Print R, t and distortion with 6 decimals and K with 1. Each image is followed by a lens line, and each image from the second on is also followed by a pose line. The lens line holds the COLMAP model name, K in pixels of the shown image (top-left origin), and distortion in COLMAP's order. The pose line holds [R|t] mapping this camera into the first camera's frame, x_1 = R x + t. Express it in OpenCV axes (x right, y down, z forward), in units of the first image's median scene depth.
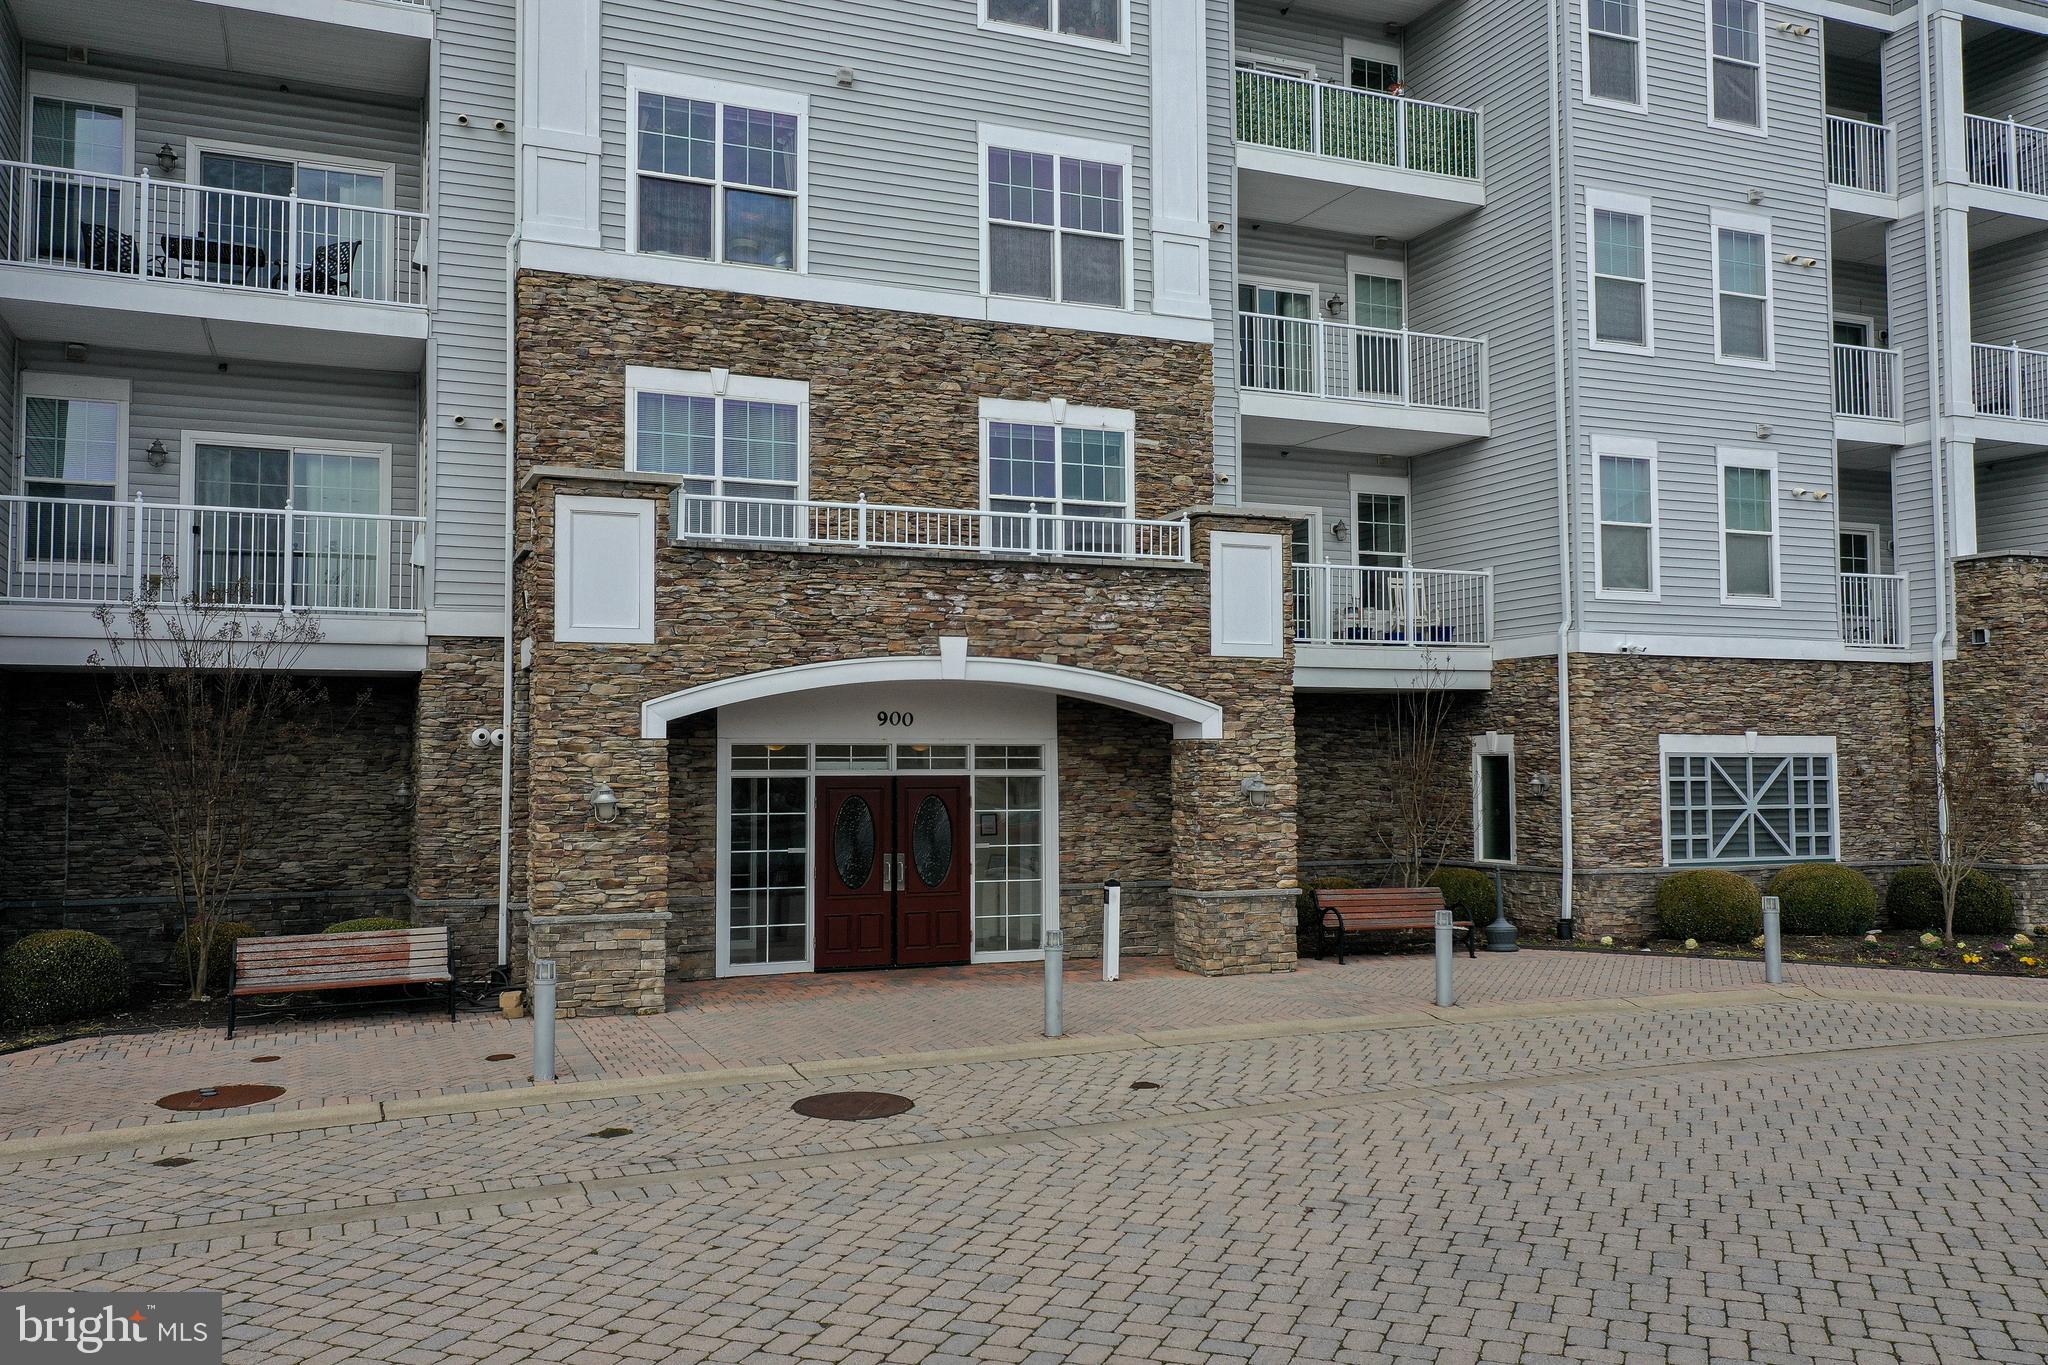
lens RADIAL K [[1657.0, 0, 1021.3], [0, 1657.0, 677.8], [0, 0, 1]] dist [0.010782, 0.013188]
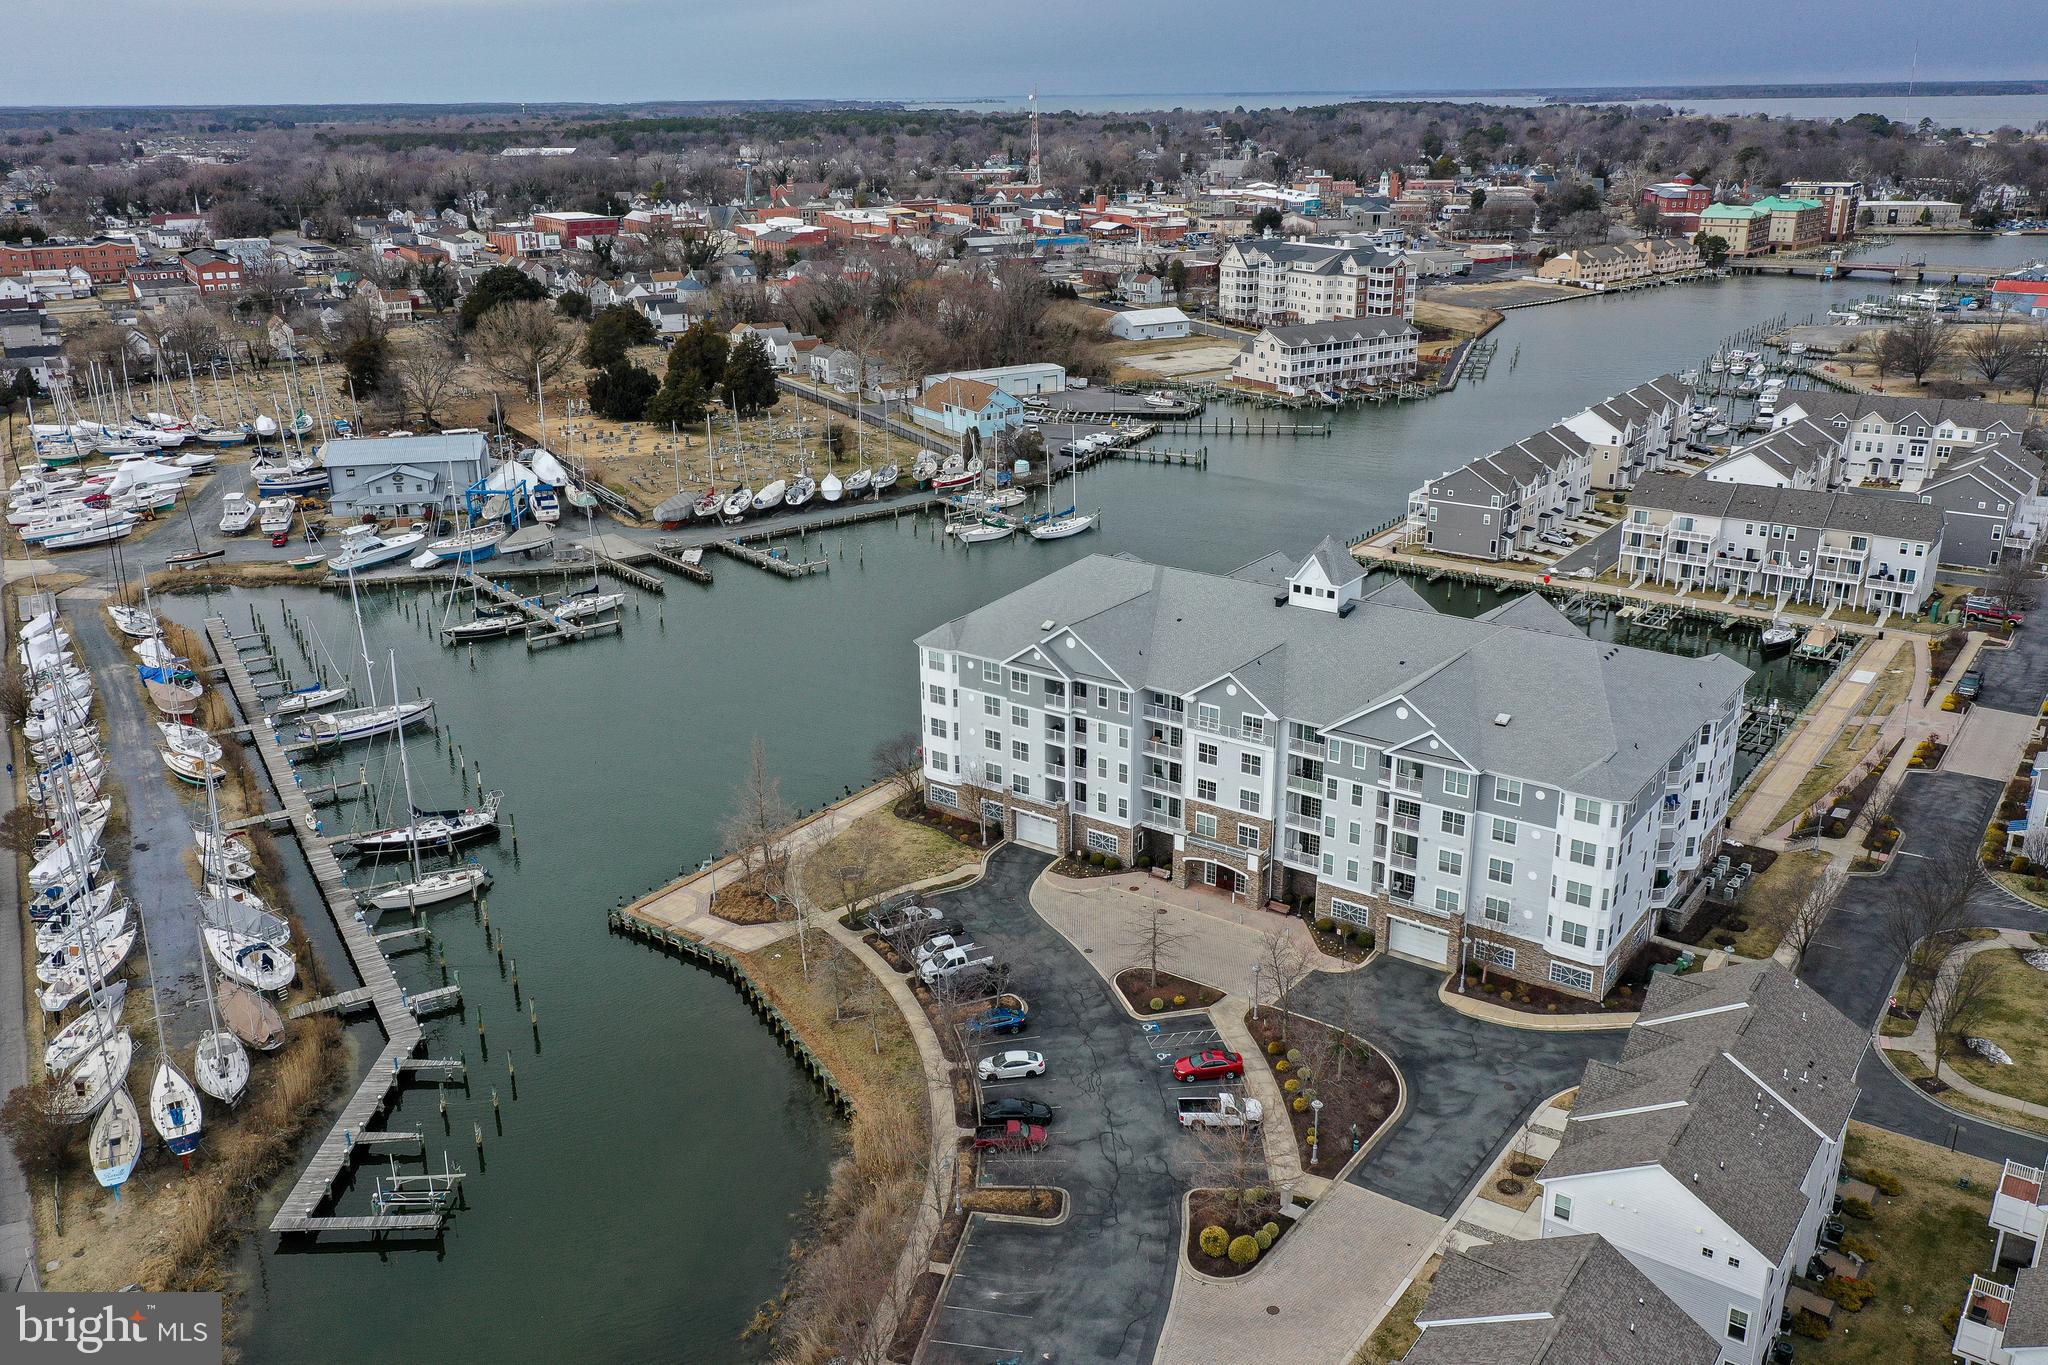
lens RADIAL K [[1687.1, 0, 1024.0], [0, 1687.1, 682.5], [0, 0, 1]] dist [0.013849, 0.005917]
pose [[0.516934, 0.286257, -0.806744, 5.492674], [0.054329, 0.929559, 0.364648, -3.627404], [0.854300, -0.232328, 0.464968, -3.208605]]
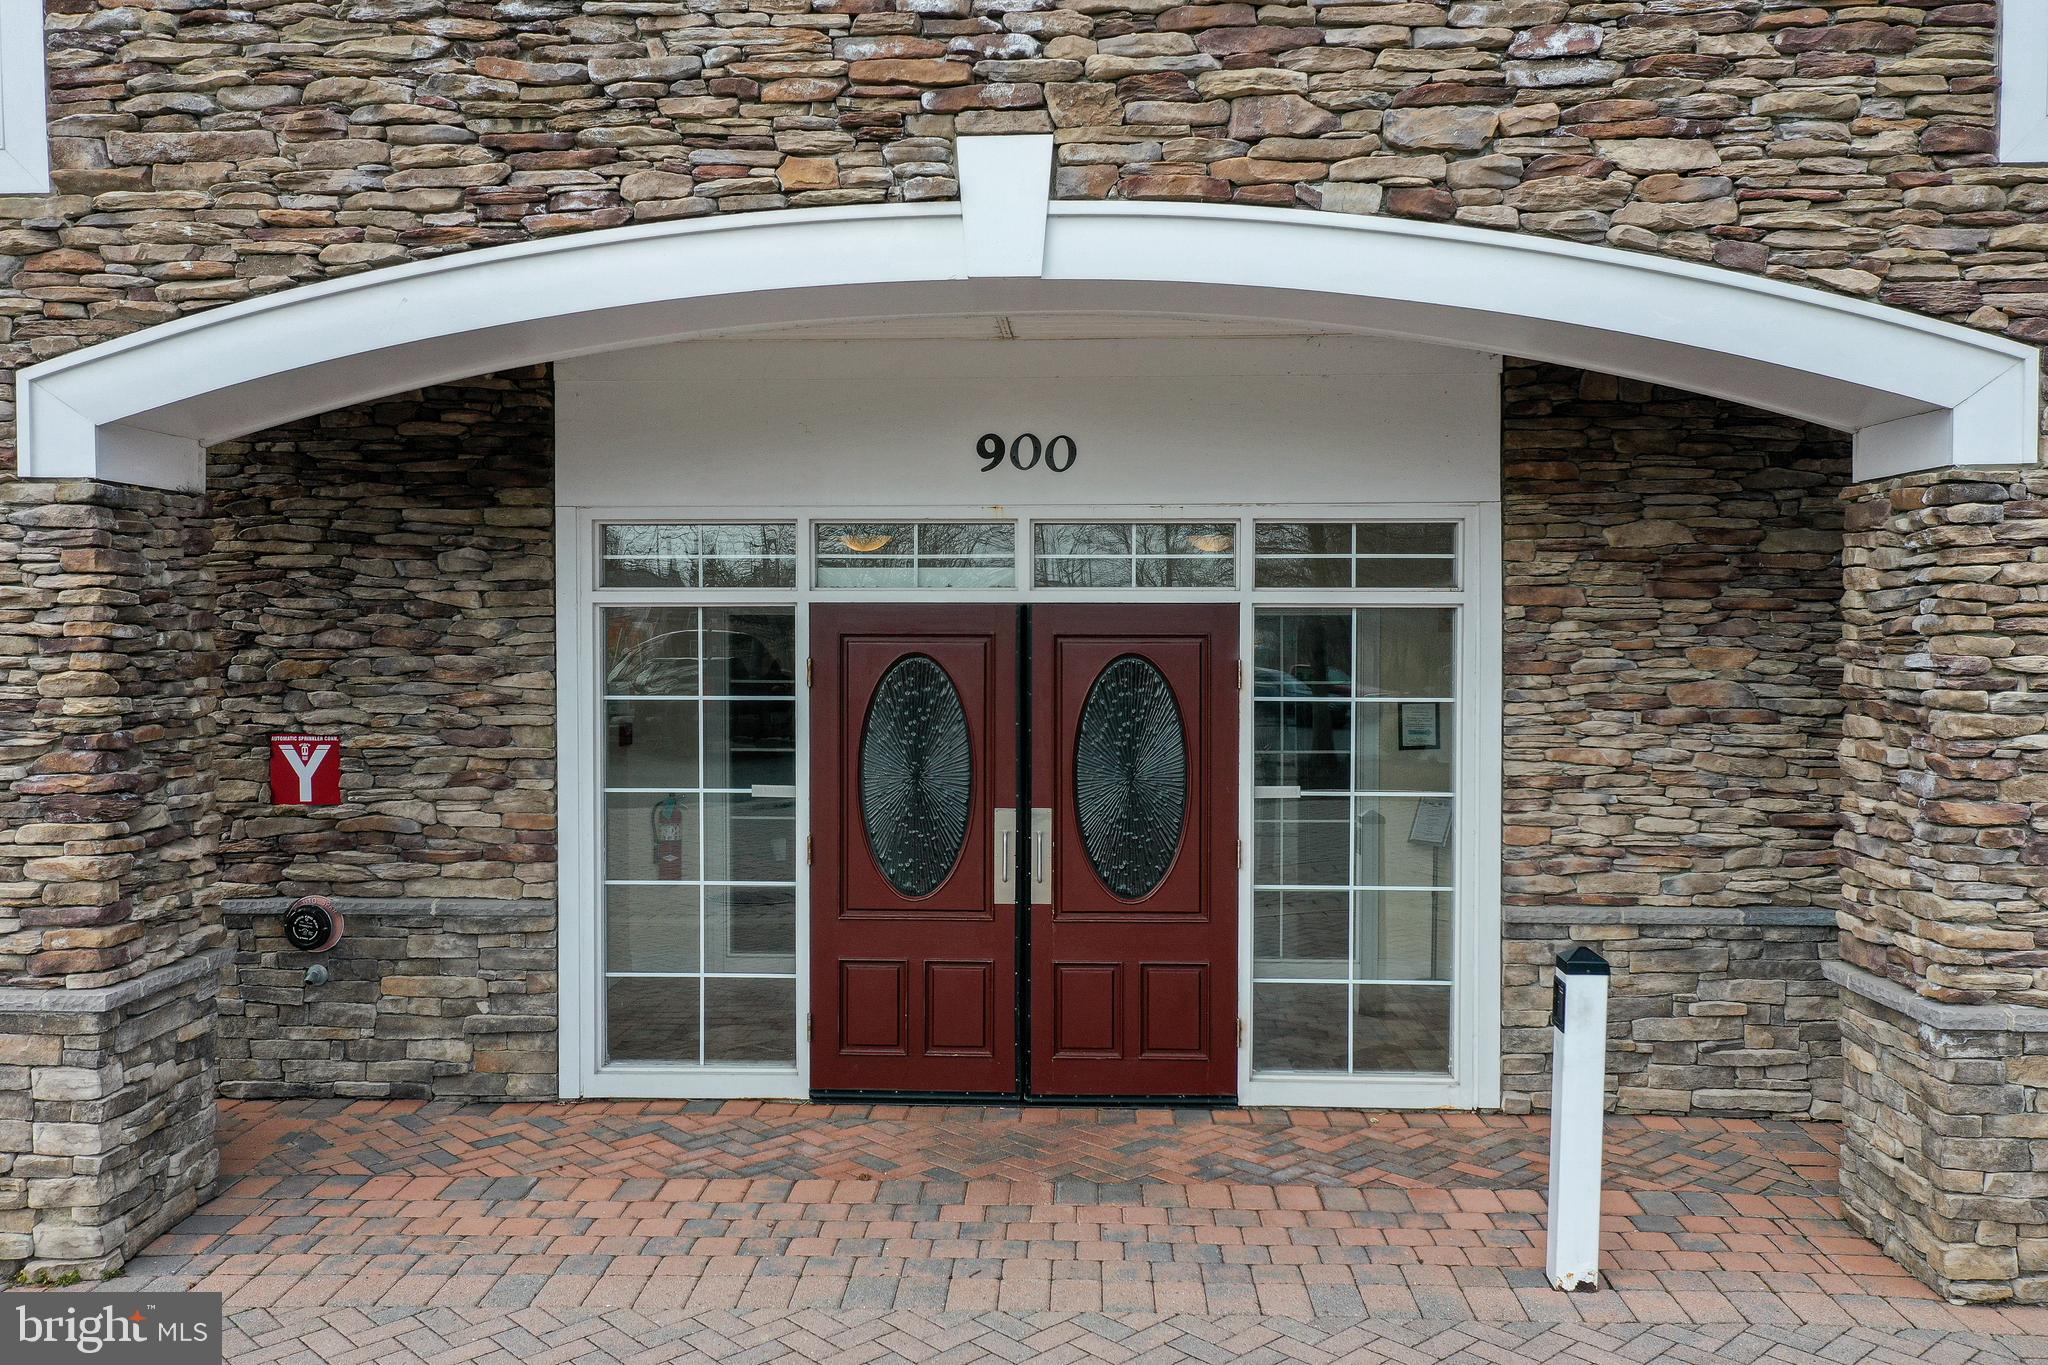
lens RADIAL K [[1657.0, 0, 1021.3], [0, 1657.0, 677.8], [0, 0, 1]] dist [0.010782, 0.013188]
pose [[0.903139, 0.016821, -0.429019, 0.087691], [0.019699, 0.996557, 0.080540, 0.046378], [0.428896, -0.081190, 0.899698, 0.670744]]
